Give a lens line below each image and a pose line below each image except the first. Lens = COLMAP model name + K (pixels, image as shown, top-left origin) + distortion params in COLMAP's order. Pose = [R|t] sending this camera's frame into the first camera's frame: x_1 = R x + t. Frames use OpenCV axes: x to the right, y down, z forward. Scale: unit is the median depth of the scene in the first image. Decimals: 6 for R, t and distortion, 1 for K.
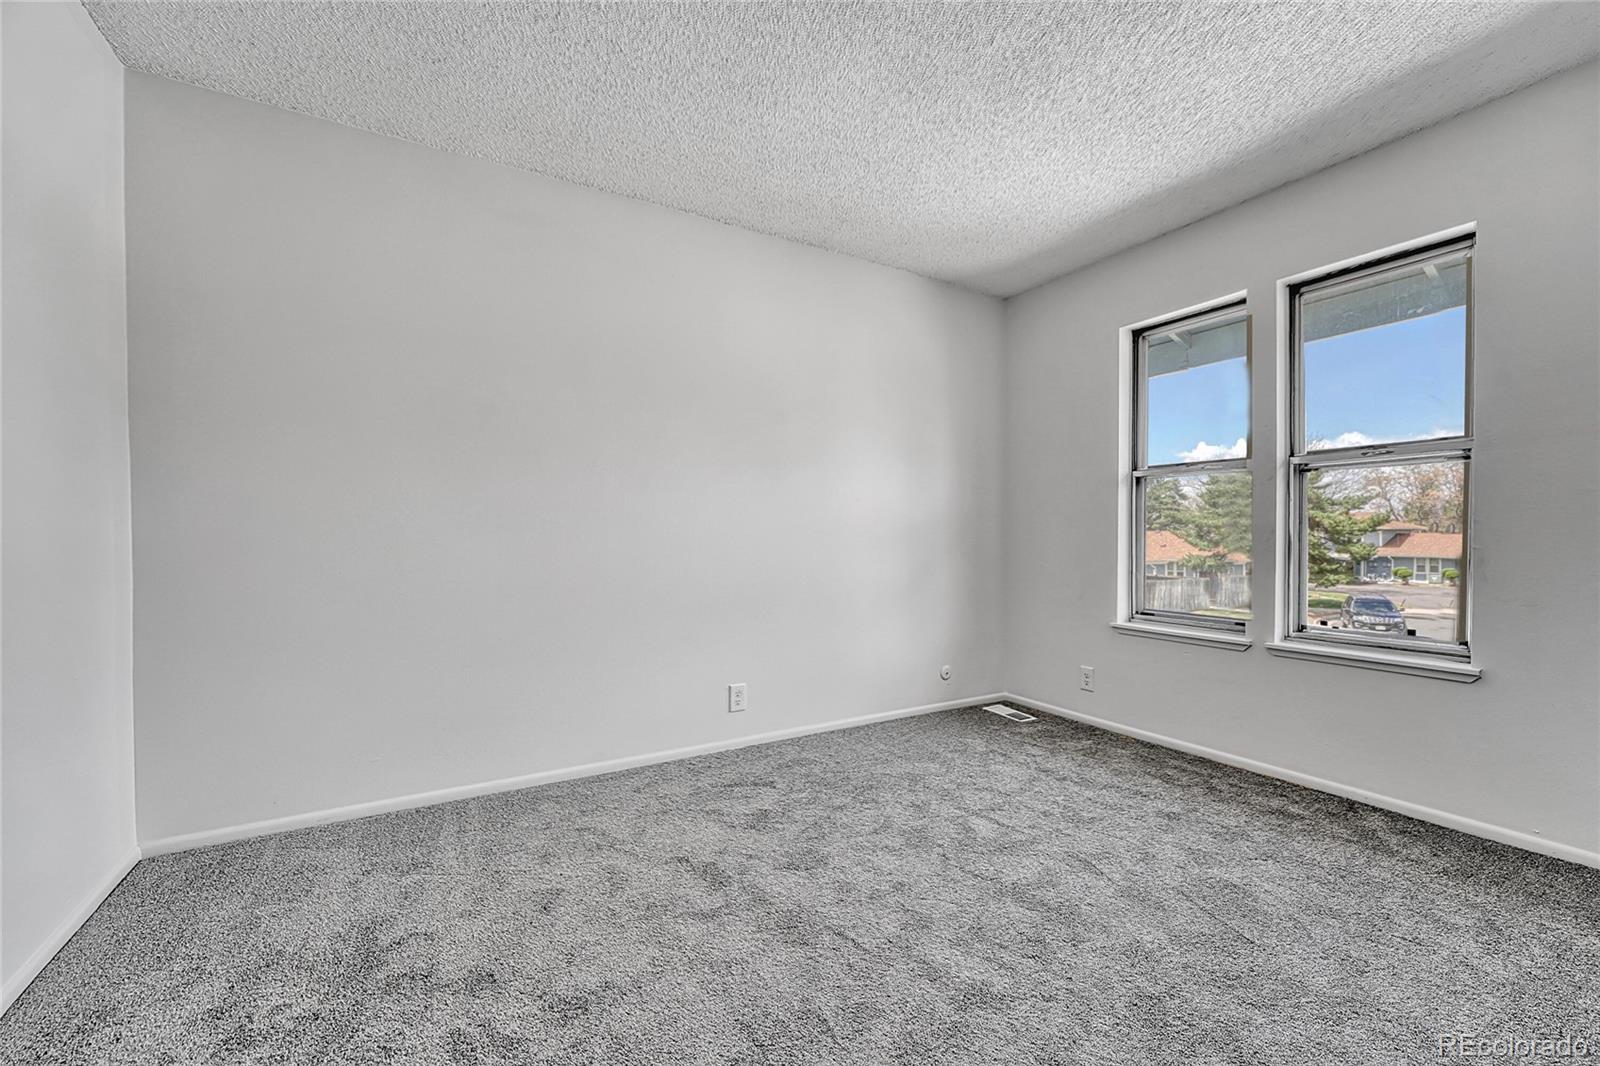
lens RADIAL K [[639.1, 0, 798.7], [0, 639.1, 539.1], [0, 0, 1]] dist [-0.000046, -0.000184]
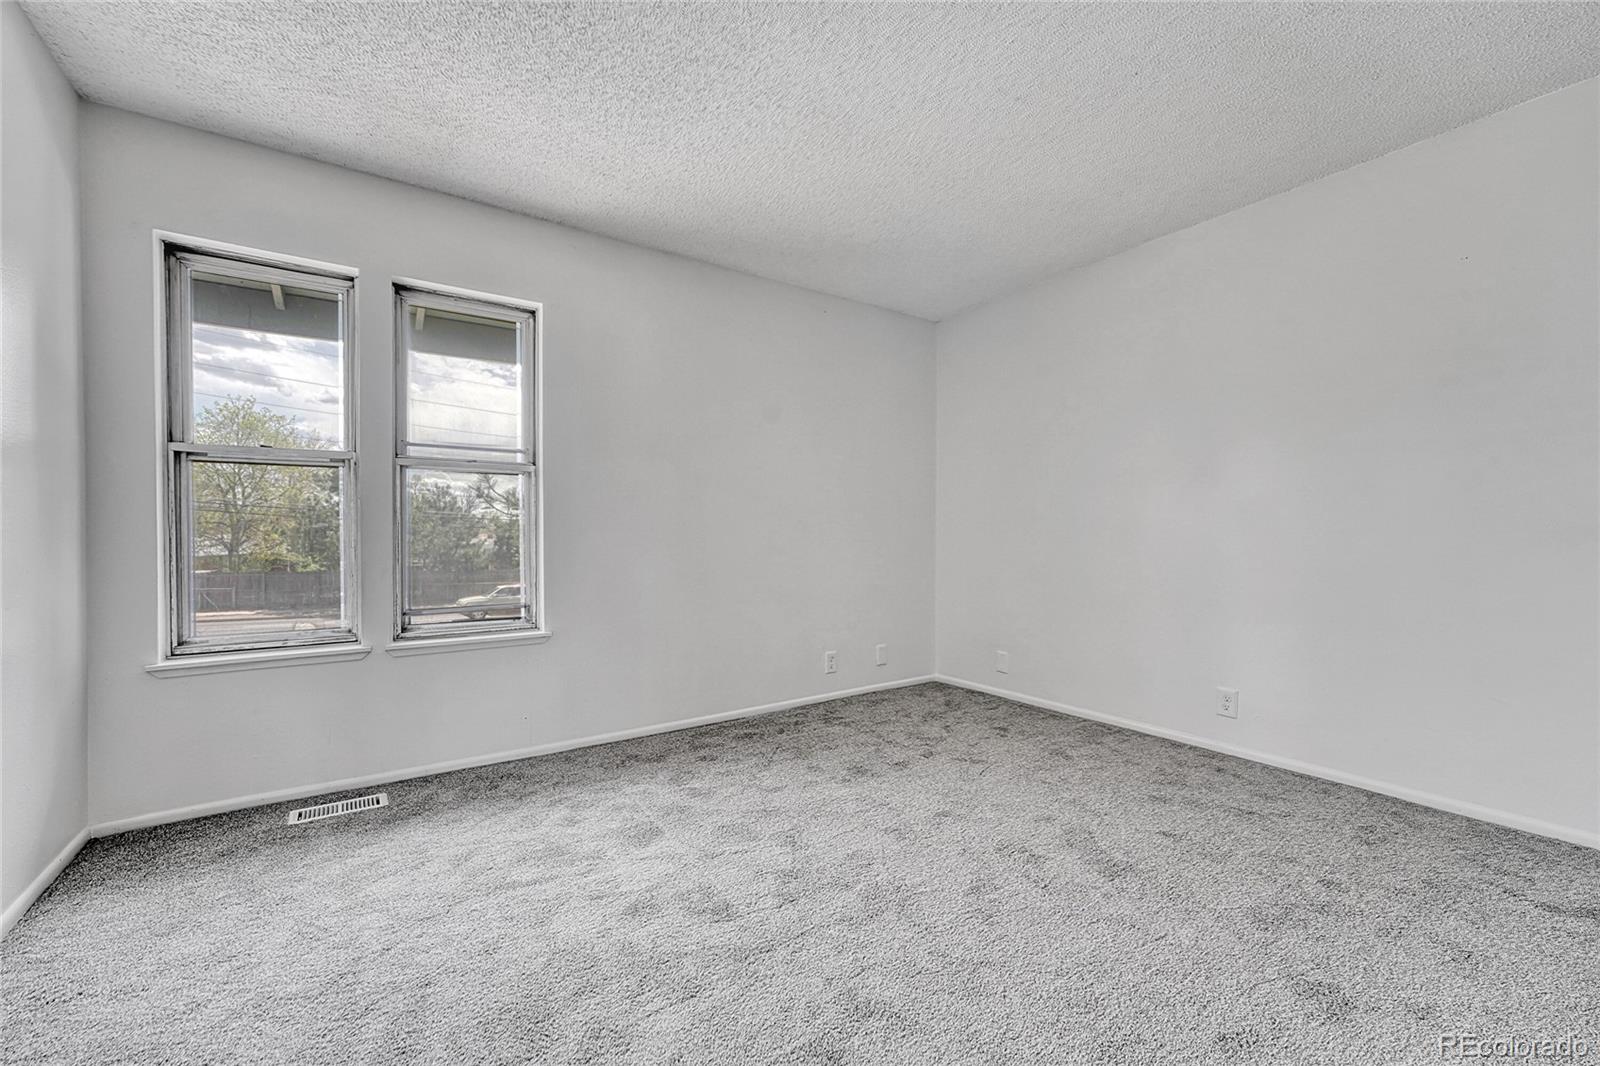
lens RADIAL K [[633.8, 0, 800.0], [0, 633.8, 533.0], [0, 0, 1]] dist [0.000044, 0.000081]
pose [[-0.056656, 0.002042, 0.998392, -0.222444], [0.003062, 0.999994, -0.001871, -0.003368], [-0.998389, 0.002951, -0.056662, 0.367106]]
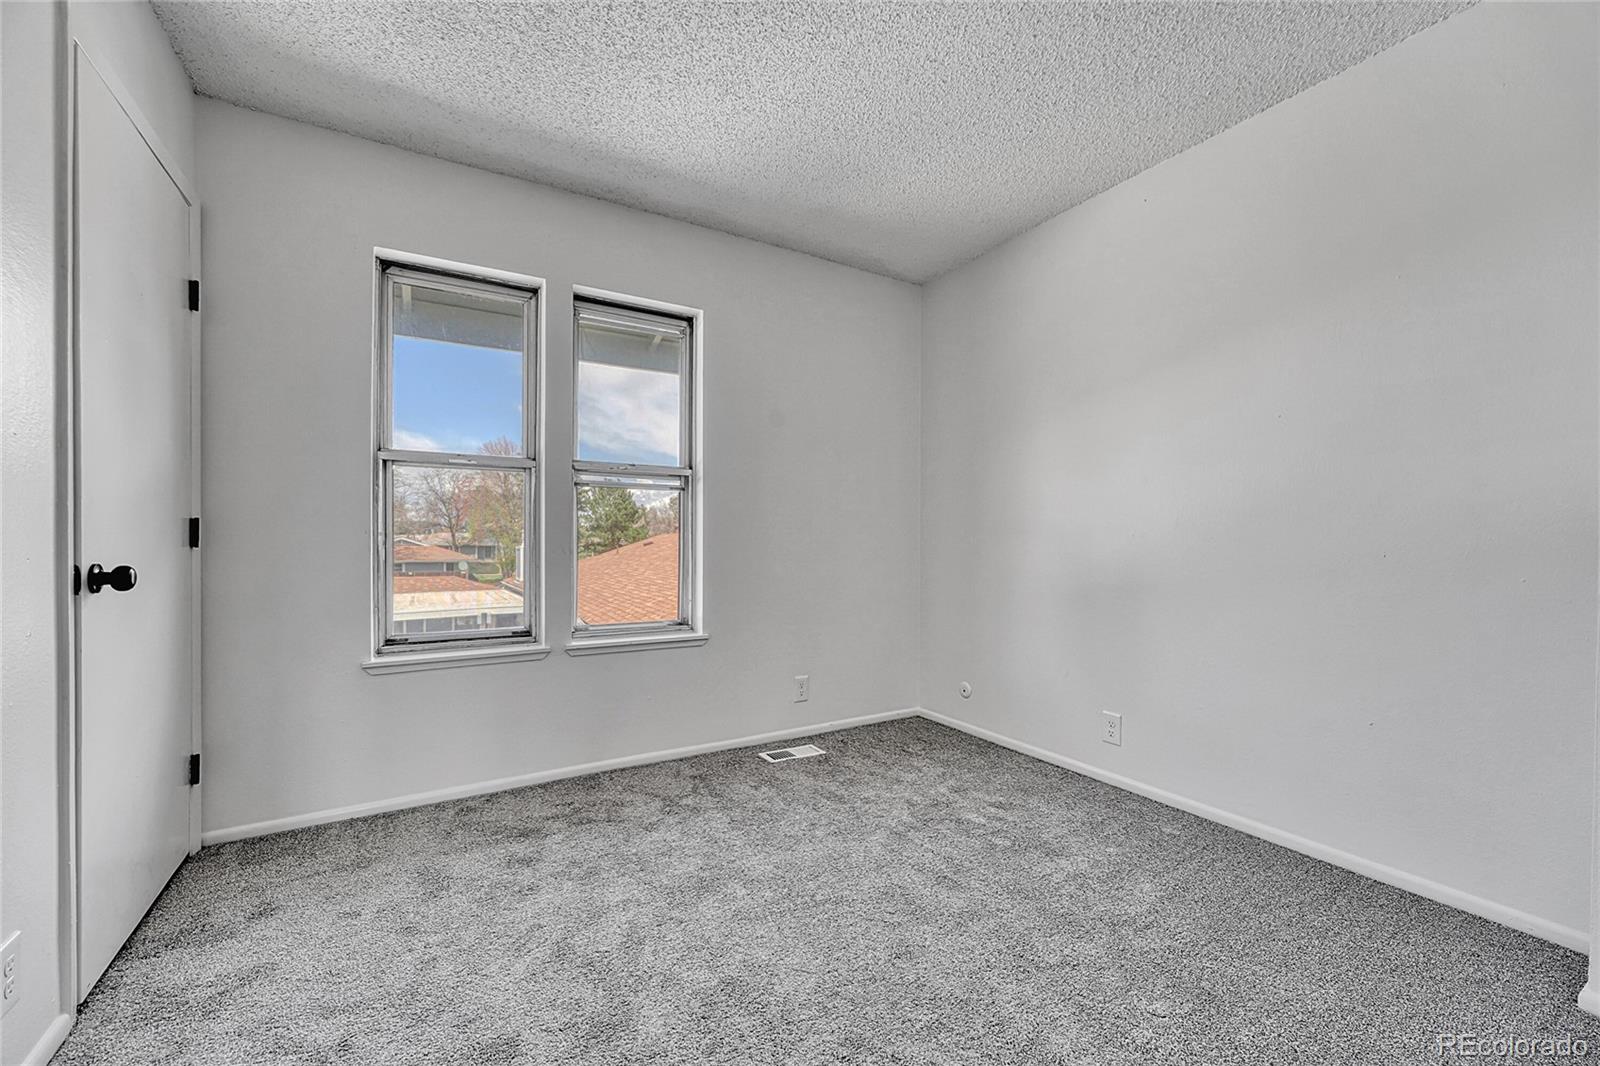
lens RADIAL K [[723.8, 0, 800.8], [0, 723.8, 541.4], [0, 0, 1]] dist [0.000187, -0.000415]
pose [[-0.057709, -0.004479, 0.998323, -0.352395], [0.003818, 0.999982, 0.004707, -0.003933], [-0.998326, 0.004083, -0.057691, 0.598012]]
